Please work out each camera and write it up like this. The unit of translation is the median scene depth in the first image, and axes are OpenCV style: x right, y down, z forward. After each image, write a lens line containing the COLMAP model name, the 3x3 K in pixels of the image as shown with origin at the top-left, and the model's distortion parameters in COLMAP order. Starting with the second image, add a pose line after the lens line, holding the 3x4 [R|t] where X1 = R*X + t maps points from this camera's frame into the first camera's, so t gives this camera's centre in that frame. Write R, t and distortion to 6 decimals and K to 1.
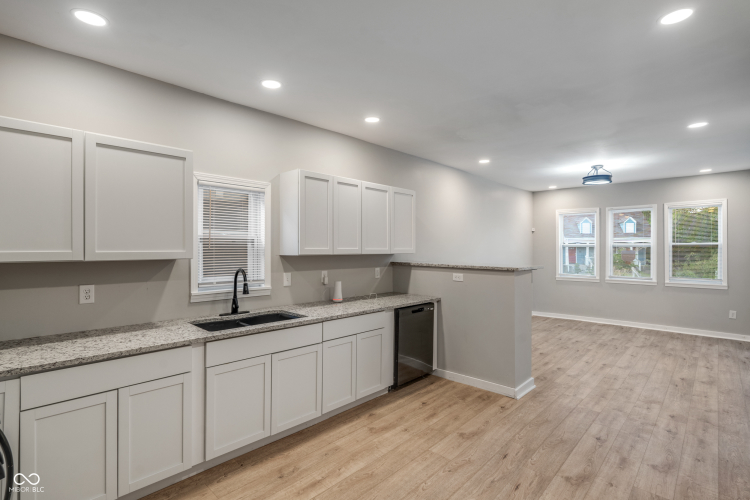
lens RADIAL K [[365.1, 0, 371.7], [0, 365.1, 249.3], [0, 0, 1]] dist [-0.000209, -0.000235]
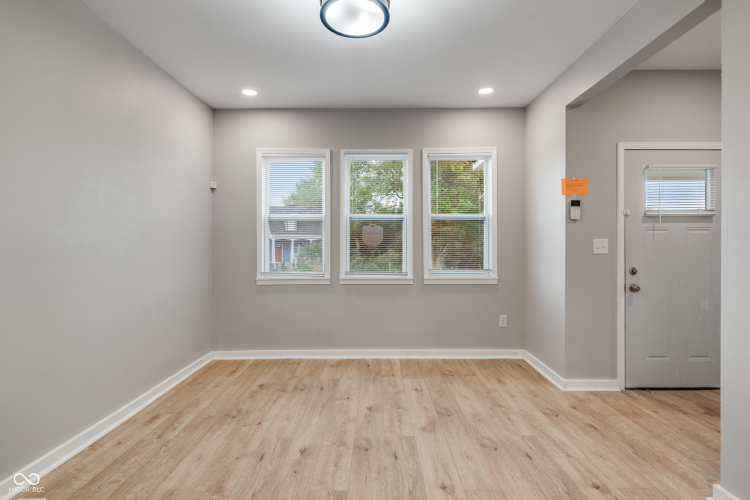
lens RADIAL K [[365.1, 0, 371.7], [0, 365.1, 249.3], [0, 0, 1]] dist [-0.000209, -0.000235]
pose [[0.728061, -0.001731, 0.685510, 0.232643], [0.002979, 0.999995, -0.000639, 0.030674], [-0.685506, 0.002508, 0.728063, 0.443031]]
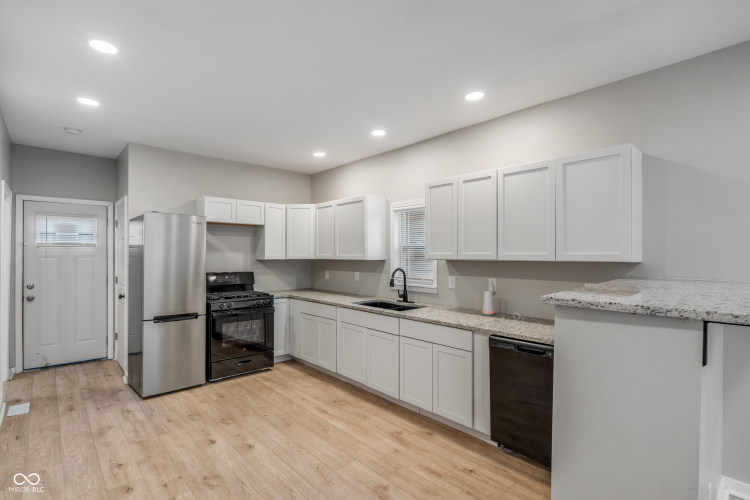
lens RADIAL K [[365.1, 0, 371.7], [0, 365.1, 249.3], [0, 0, 1]] dist [-0.000209, -0.000235]
pose [[-0.077582, -0.006034, -0.996968, 1.116649], [0.007931, 0.999946, -0.006669, -0.011372], [0.996954, -0.008424, -0.077530, 1.105915]]
